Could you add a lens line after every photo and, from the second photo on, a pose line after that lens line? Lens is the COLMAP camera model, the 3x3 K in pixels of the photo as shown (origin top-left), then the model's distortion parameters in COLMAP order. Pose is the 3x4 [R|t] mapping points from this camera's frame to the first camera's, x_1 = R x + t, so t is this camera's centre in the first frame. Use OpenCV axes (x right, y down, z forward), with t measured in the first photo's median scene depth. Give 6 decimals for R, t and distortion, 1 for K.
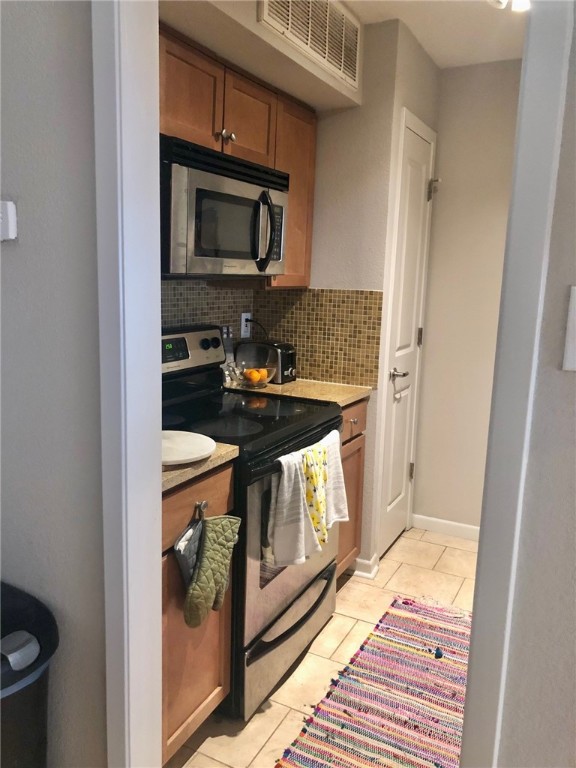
lens RADIAL K [[631.2, 0, 288.0], [0, 631.2, 384.0], [0, 0, 1]] dist [0.163027, -0.003527]
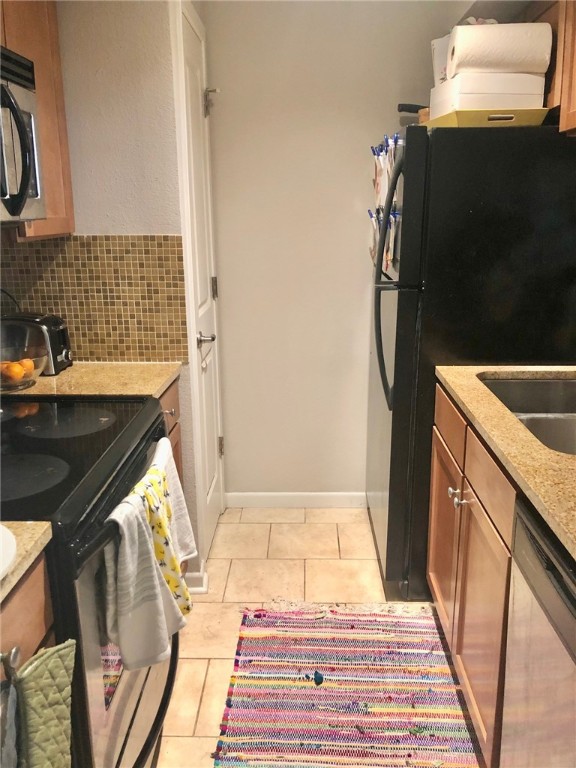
lens RADIAL K [[638.6, 0, 288.6], [0, 638.6, 373.6], [0, 0, 1]] dist [0.064874, -0.001208]
pose [[0.903521, -0.145565, 0.403064, -0.064867], [0.109757, 0.987775, 0.110696, -0.052304], [-0.414250, -0.055777, 0.908453, 0.236828]]
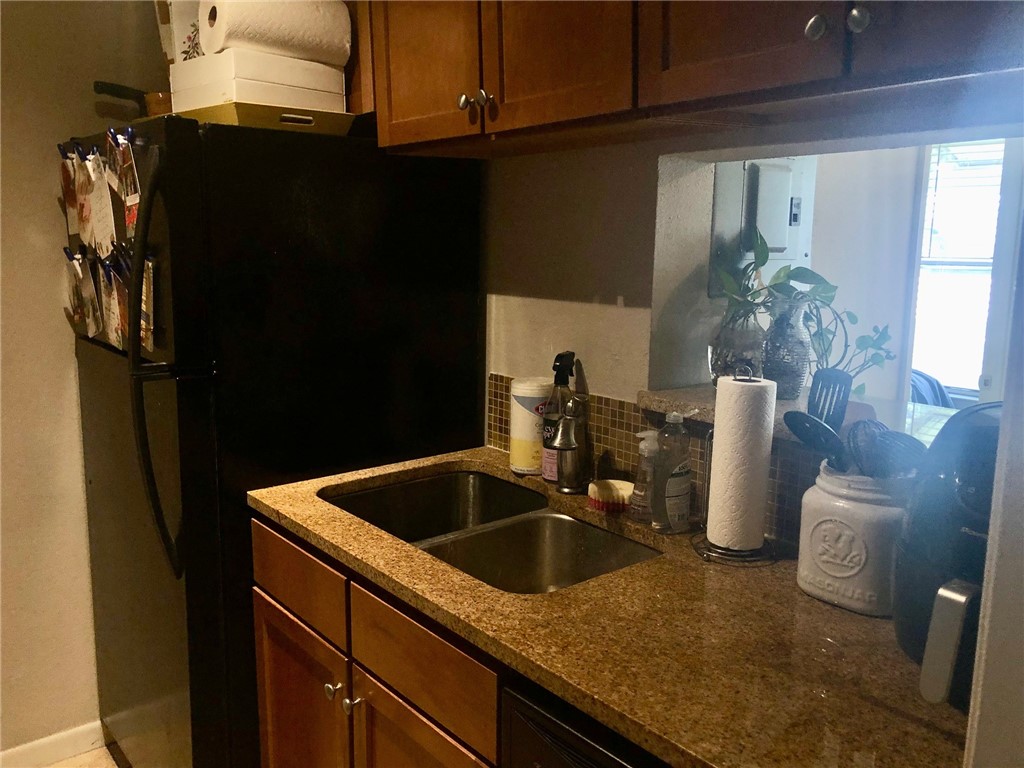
lens RADIAL K [[859.7, 0, 512.0], [0, 859.7, 384.0], [0, 0, 1]] dist [0.008188, 0.002284]
pose [[0.400847, -0.189830, 0.896262, -0.077772], [0.172285, 0.976463, 0.129763, -0.081777], [-0.899800, 0.102398, 0.424117, 0.378846]]
